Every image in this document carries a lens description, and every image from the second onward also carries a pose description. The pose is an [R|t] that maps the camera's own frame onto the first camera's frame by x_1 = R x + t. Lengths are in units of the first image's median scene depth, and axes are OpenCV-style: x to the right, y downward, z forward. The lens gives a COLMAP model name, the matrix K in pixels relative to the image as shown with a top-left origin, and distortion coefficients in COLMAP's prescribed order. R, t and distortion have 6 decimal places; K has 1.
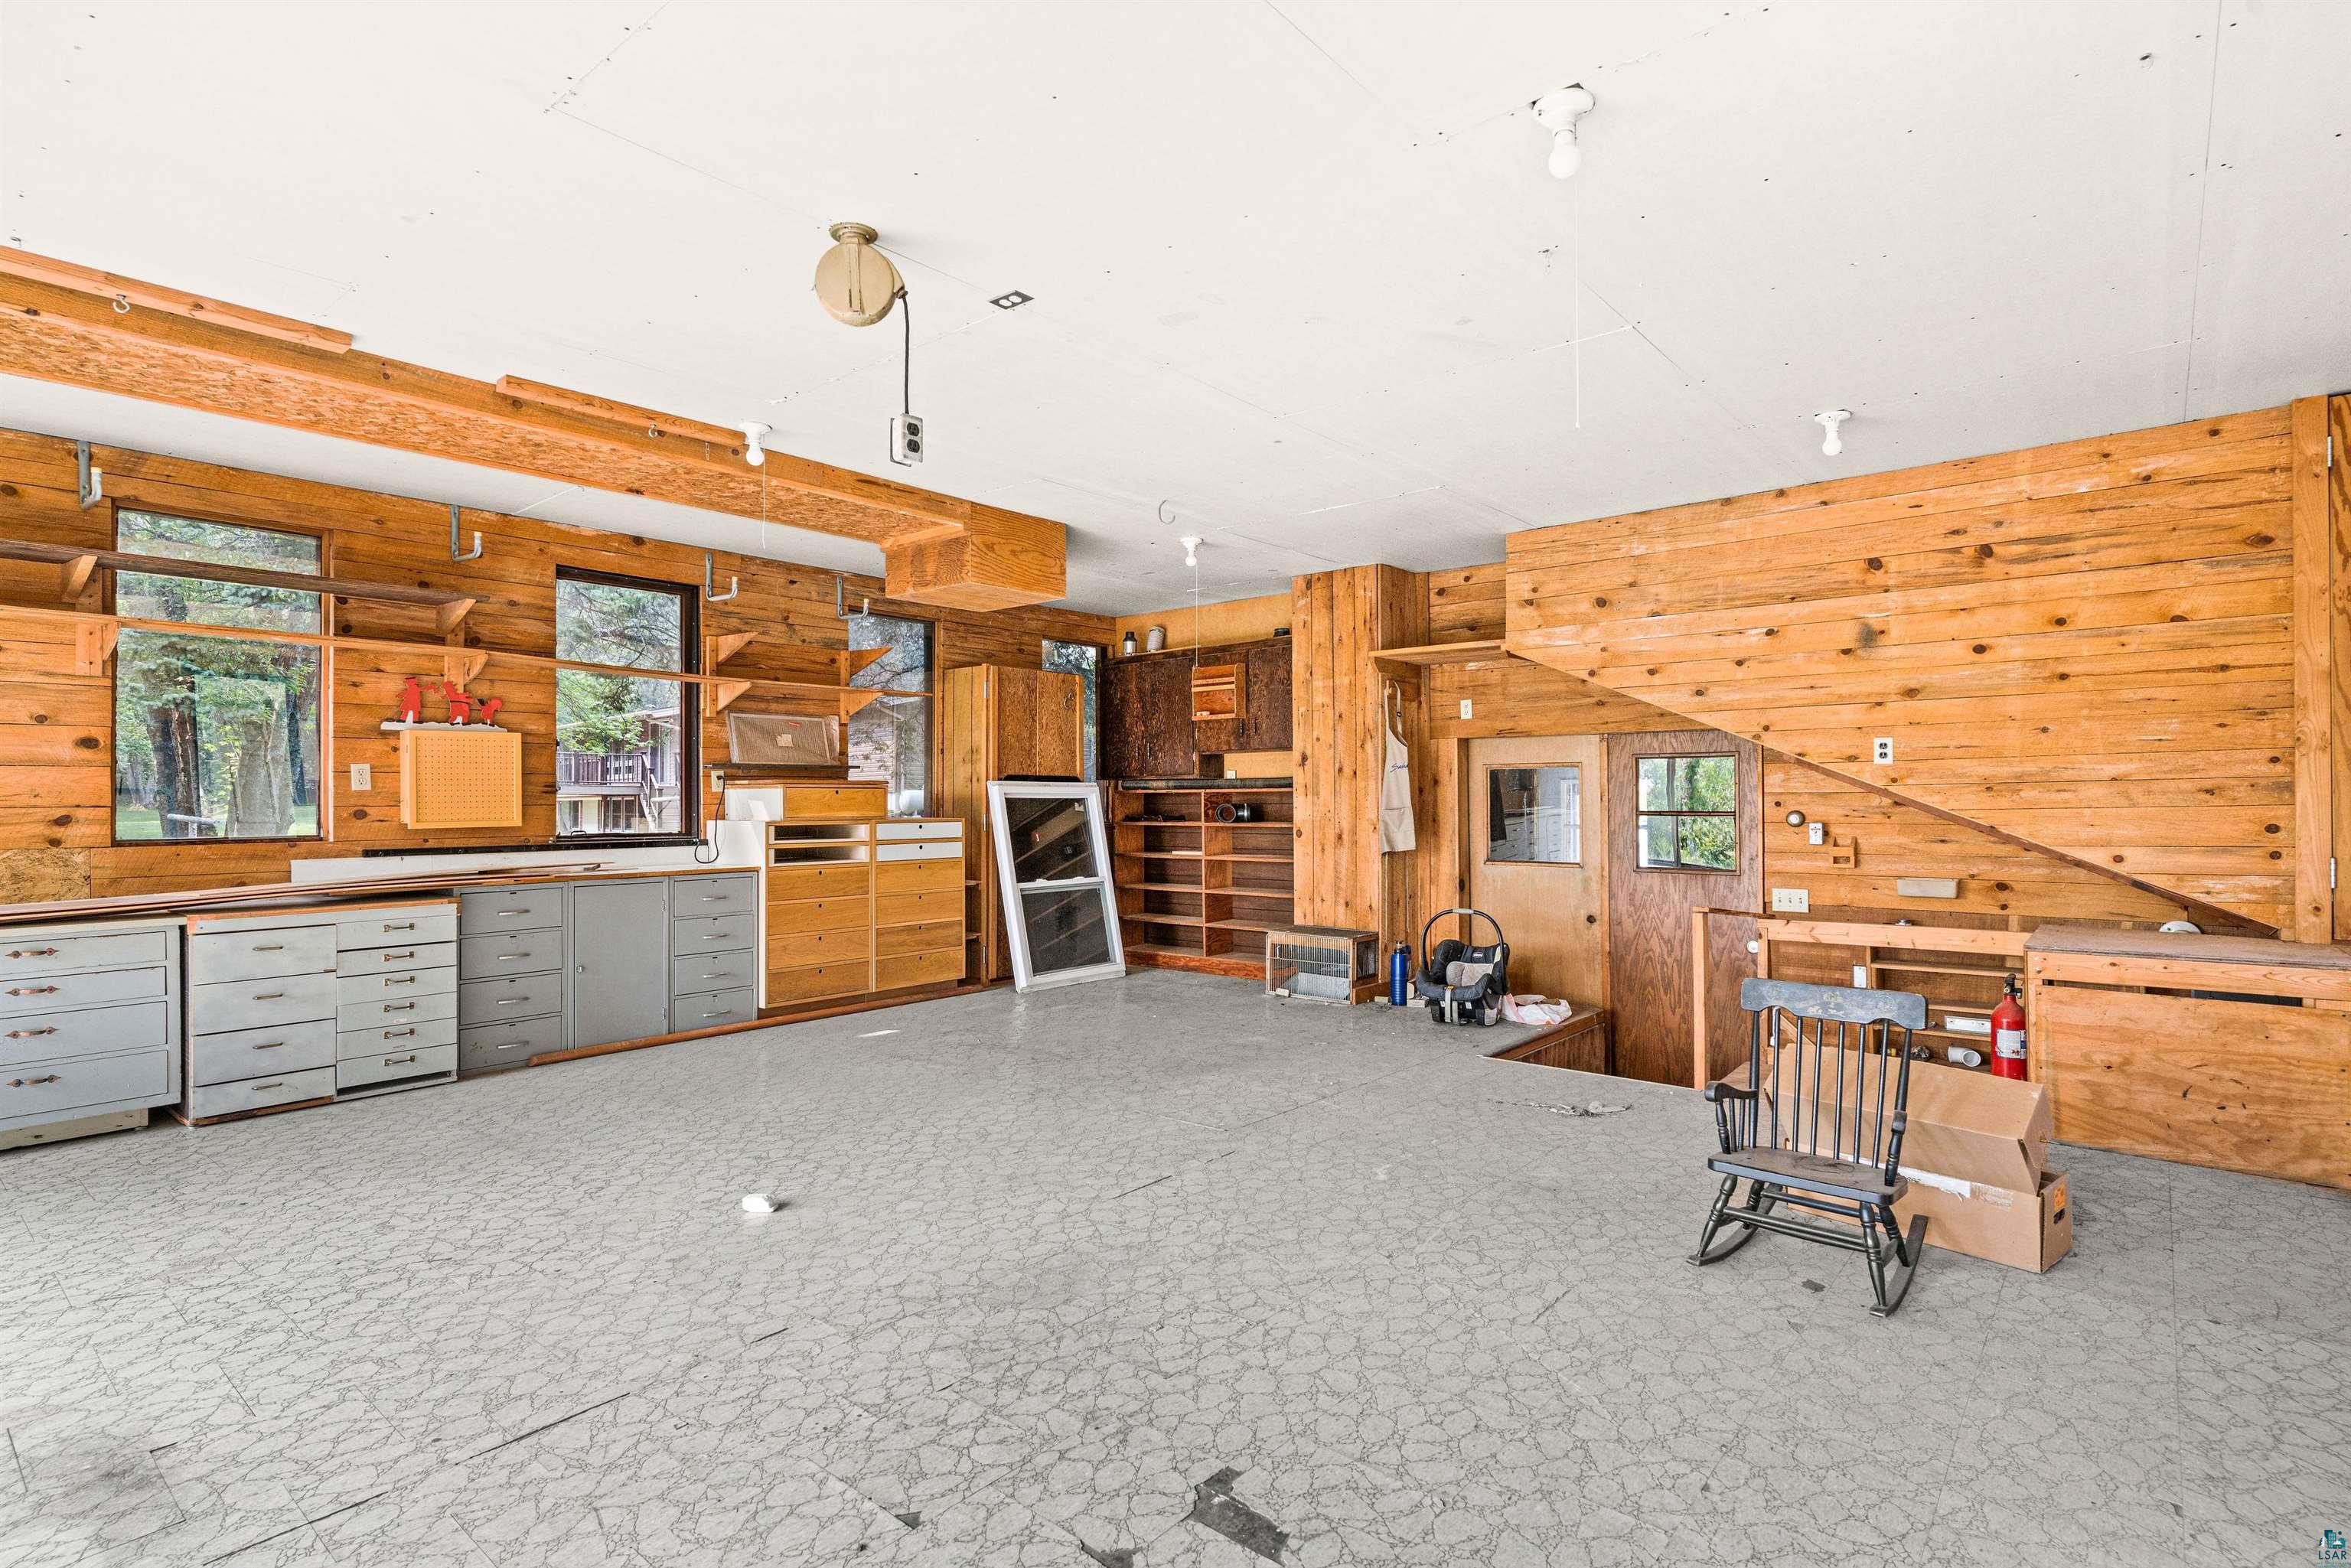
lens RADIAL K [[1157.0, 0, 1177.4], [0, 1157.0, 788.2], [0, 0, 1]] dist [-0.000324, -0.000413]
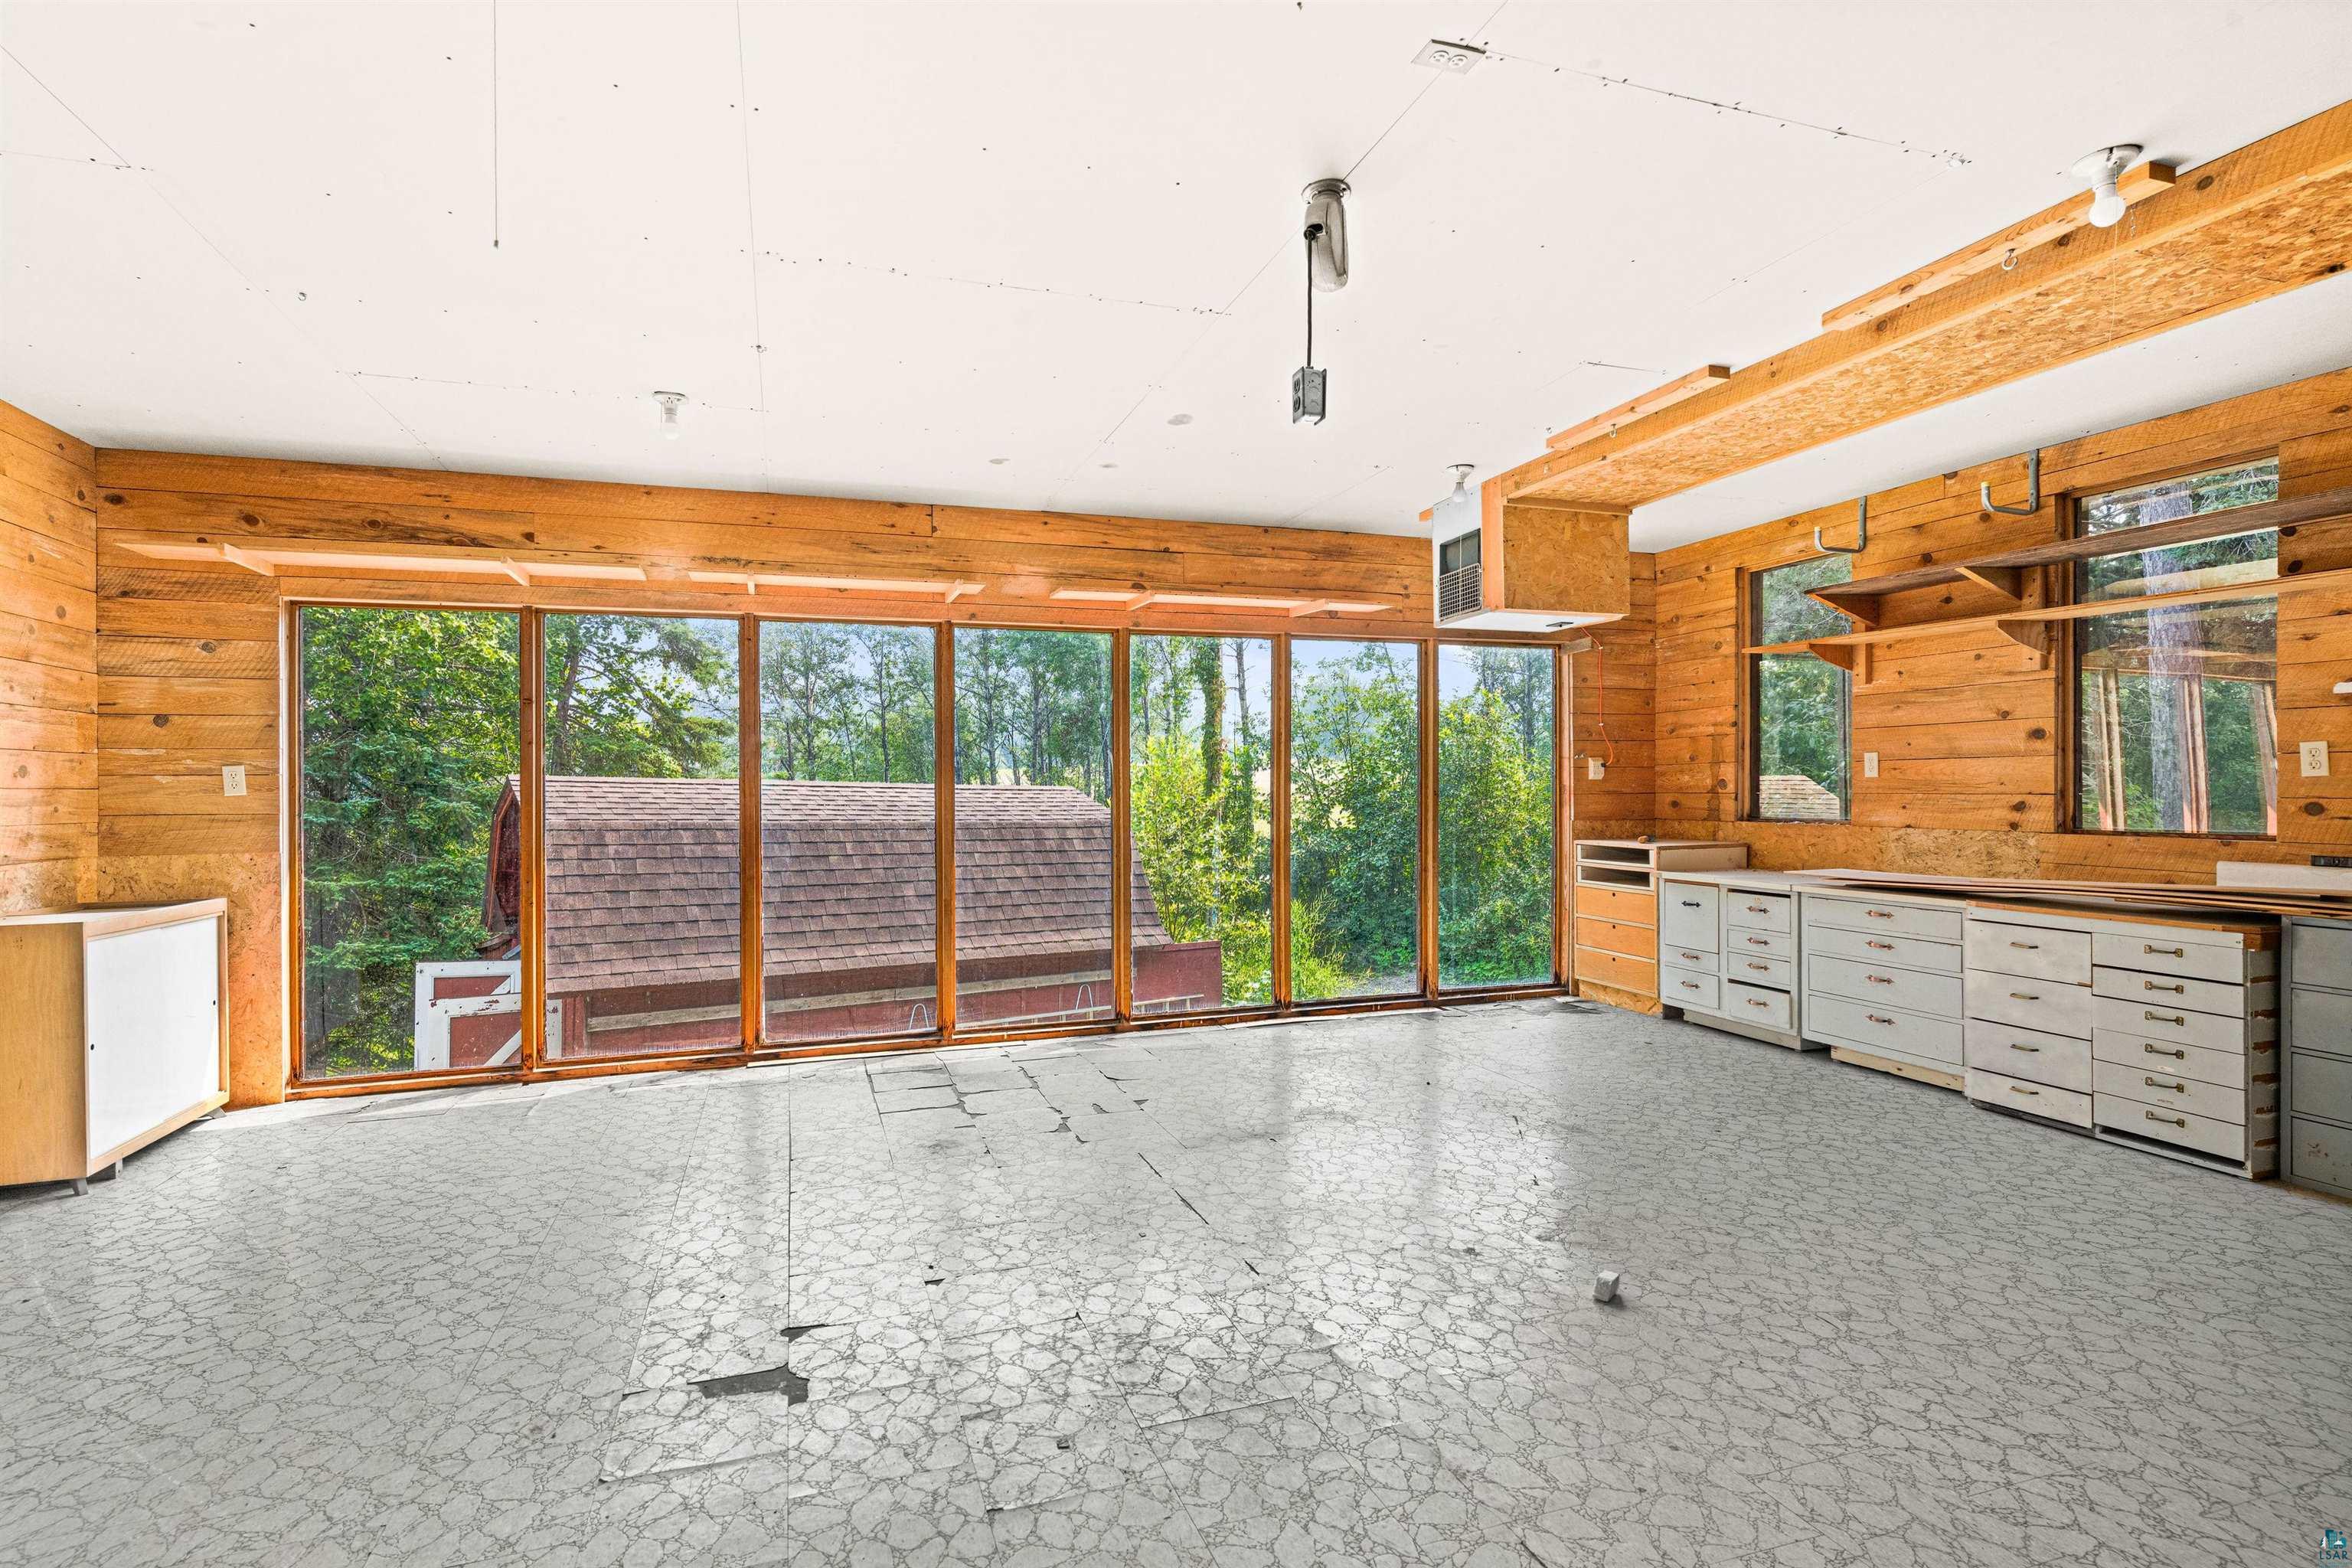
lens RADIAL K [[1157.5, 0, 1181.2], [0, 1157.5, 787.3], [0, 0, 1]] dist [-0.000324, -0.000413]
pose [[-0.521187, 0.007542, -0.853409, 0.432755], [0.010361, 0.999943, 0.002510, -0.000964], [0.853380, -0.007534, -0.521235, 1.023233]]
